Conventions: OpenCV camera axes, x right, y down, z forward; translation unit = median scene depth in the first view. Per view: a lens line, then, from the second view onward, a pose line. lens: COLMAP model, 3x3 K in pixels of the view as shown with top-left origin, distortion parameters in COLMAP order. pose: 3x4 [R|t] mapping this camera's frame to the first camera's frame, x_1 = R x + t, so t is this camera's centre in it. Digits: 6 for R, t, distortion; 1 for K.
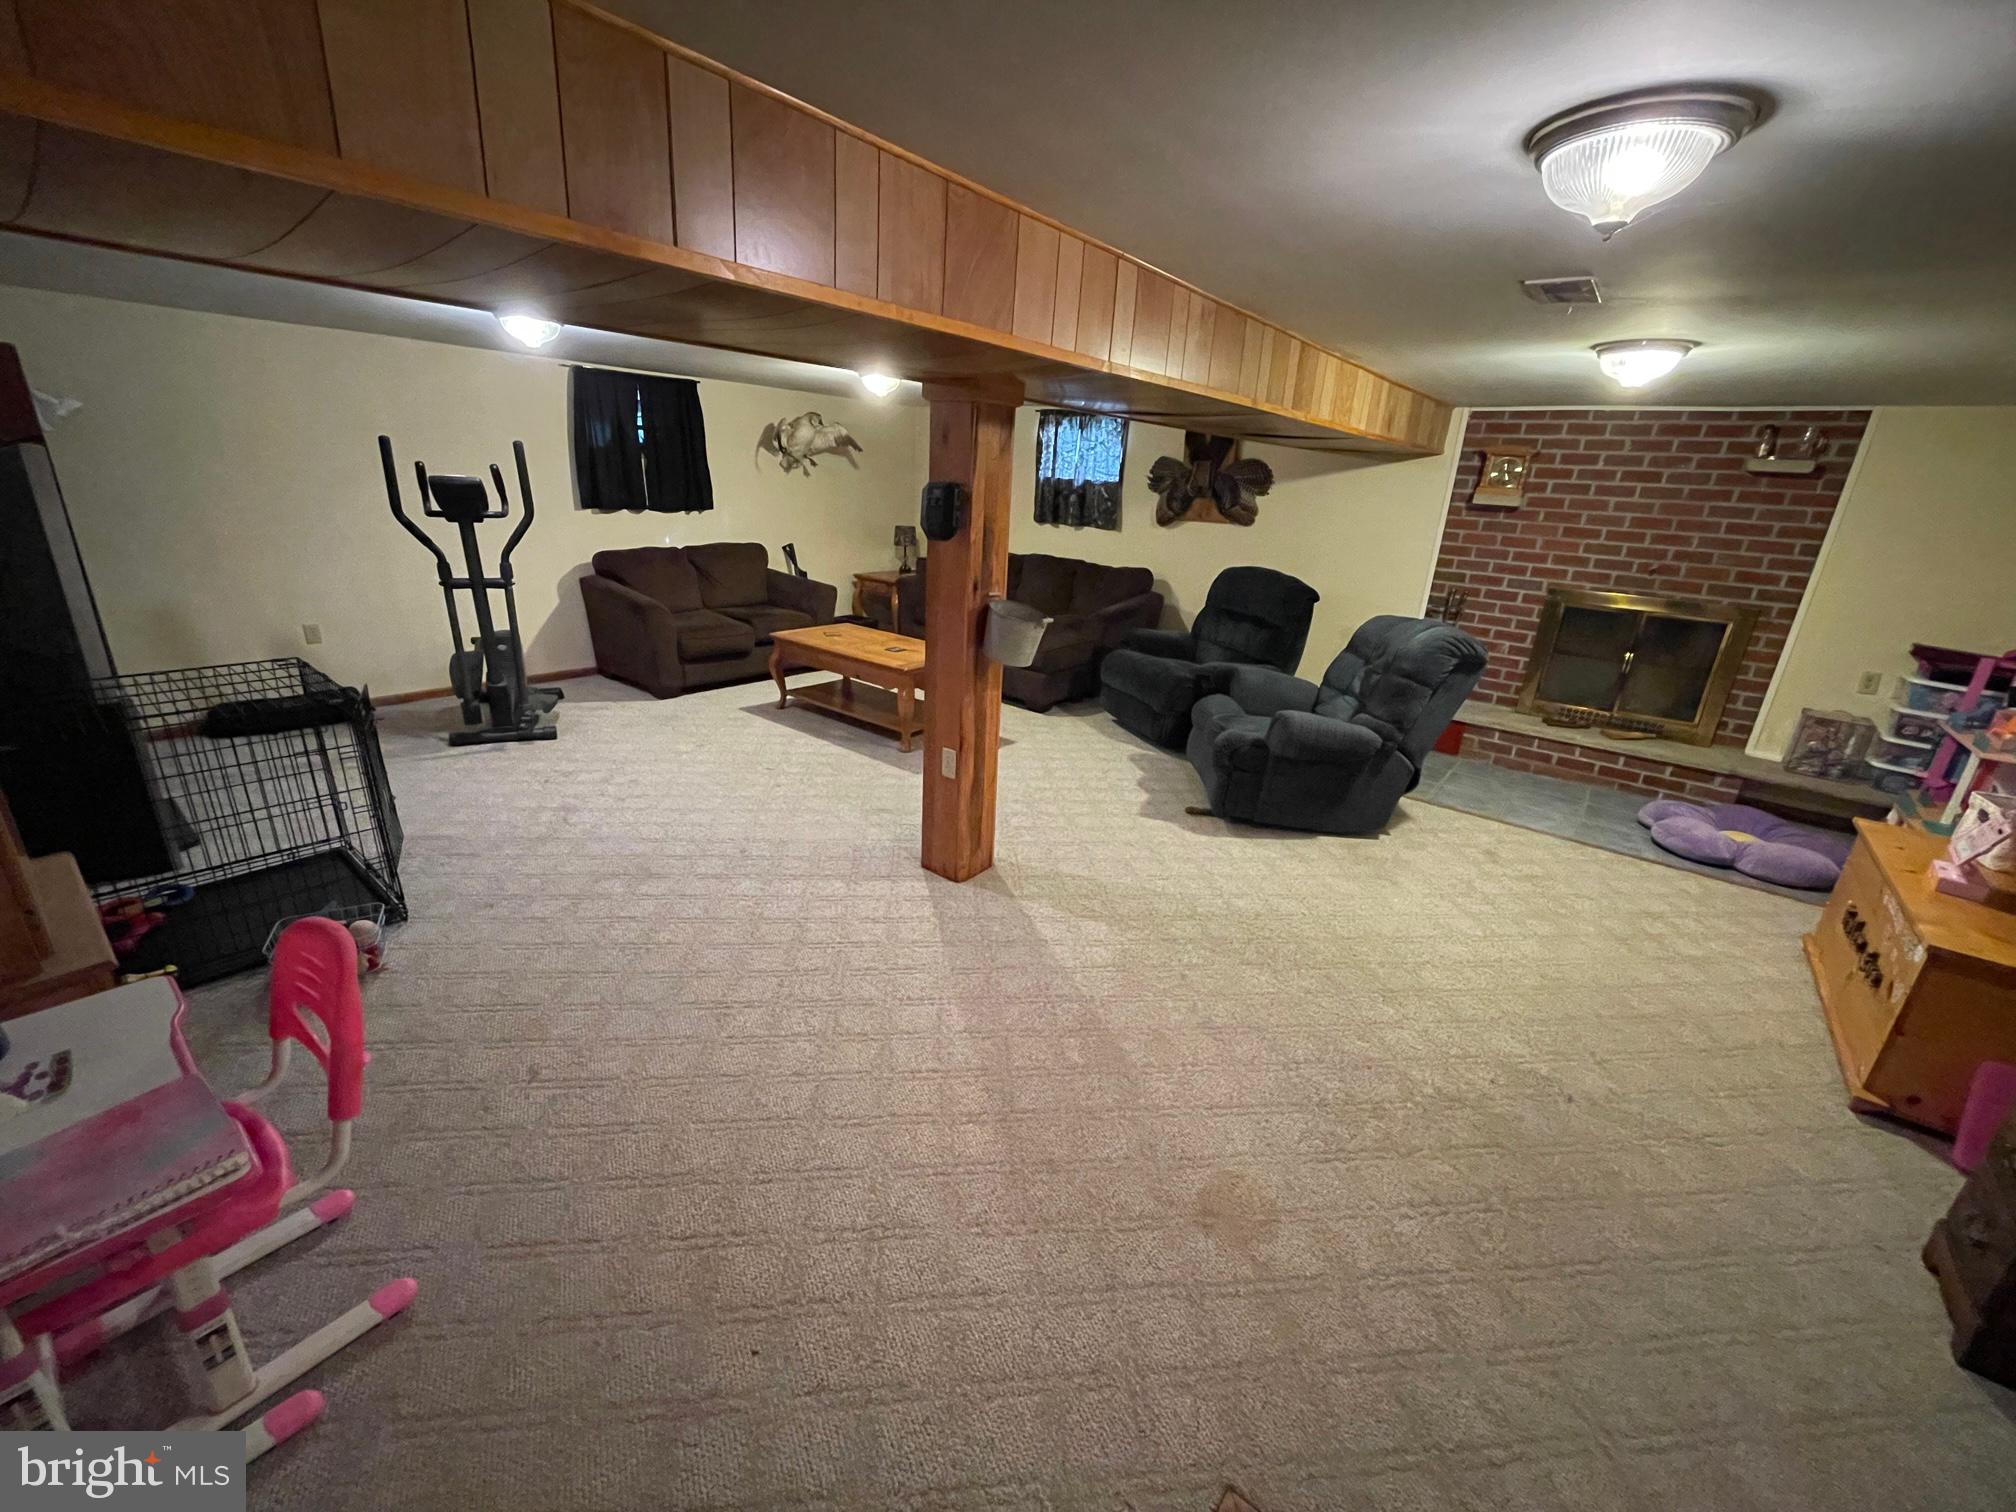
lens RADIAL K [[814.1, 0, 1004.7], [0, 814.1, 757.1], [0, 0, 1]] dist [-0.001456, -0.001262]
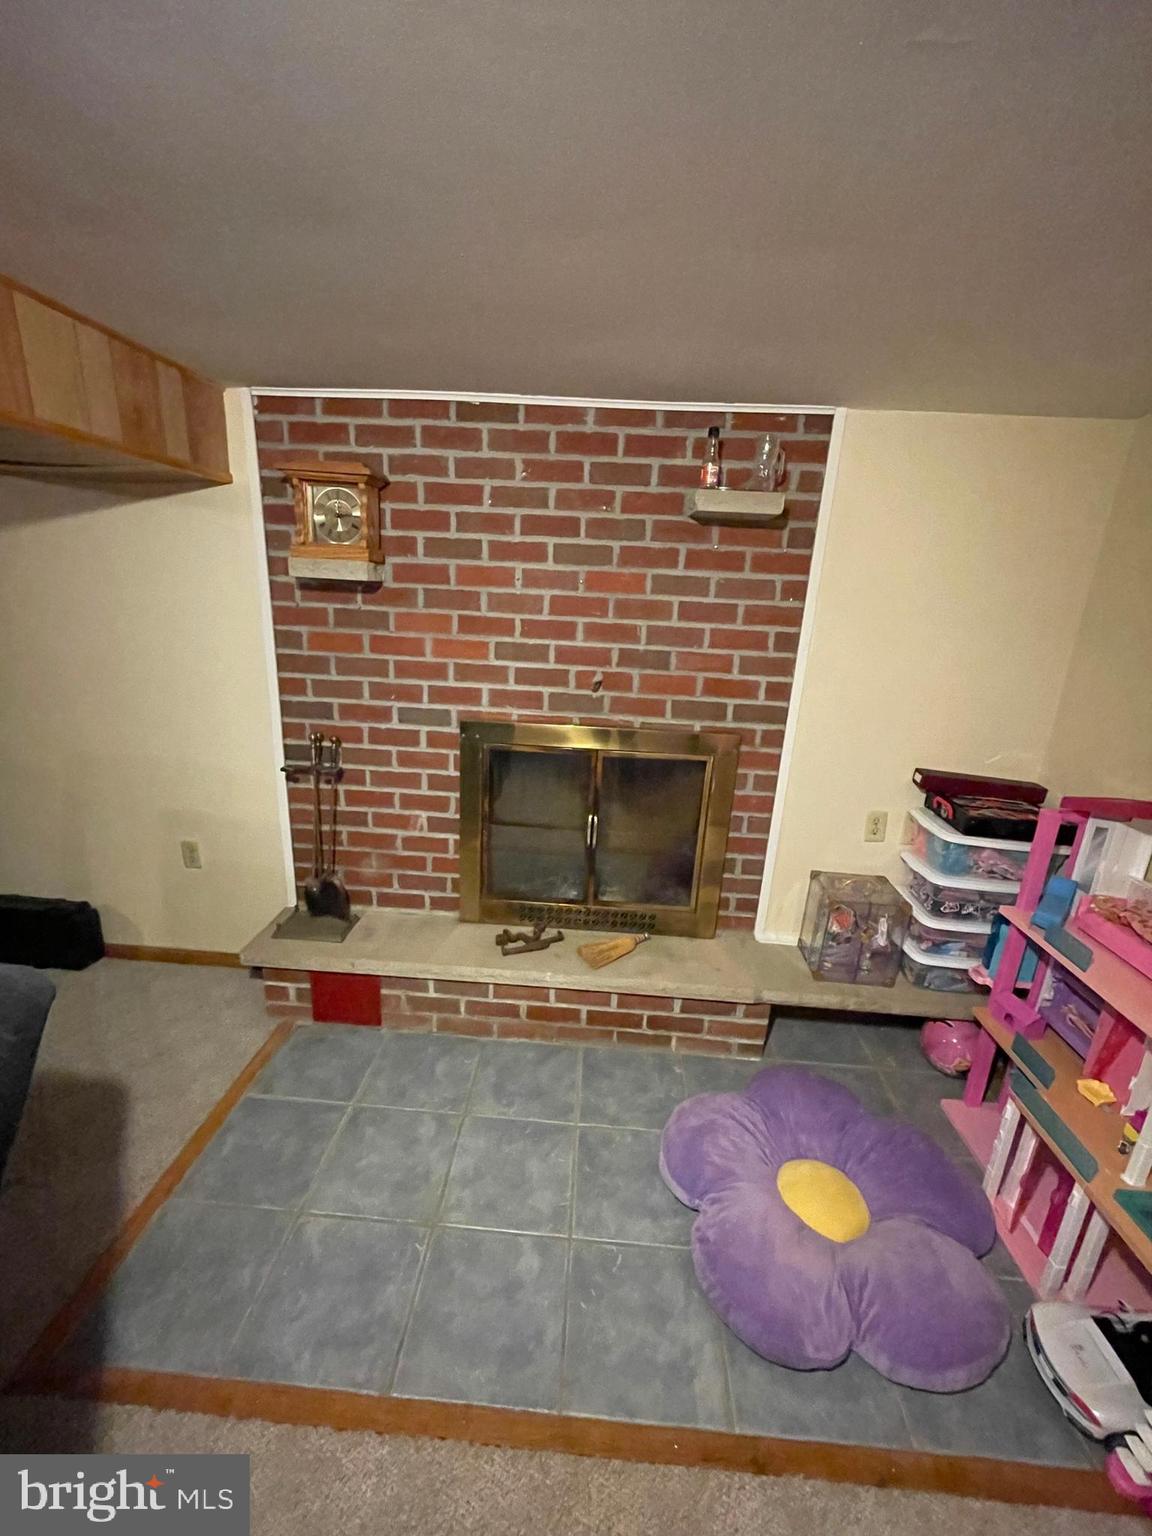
lens RADIAL K [[620.3, 0, 574.9], [0, 620.3, 768.2], [0, 0, 1]] dist [-0.001456, -0.001262]
pose [[0.814601, -0.176005, 0.552673, 0.540266], [0.186239, 0.981763, 0.038151, -0.196162], [-0.549309, 0.071852, 0.832525, 0.656380]]
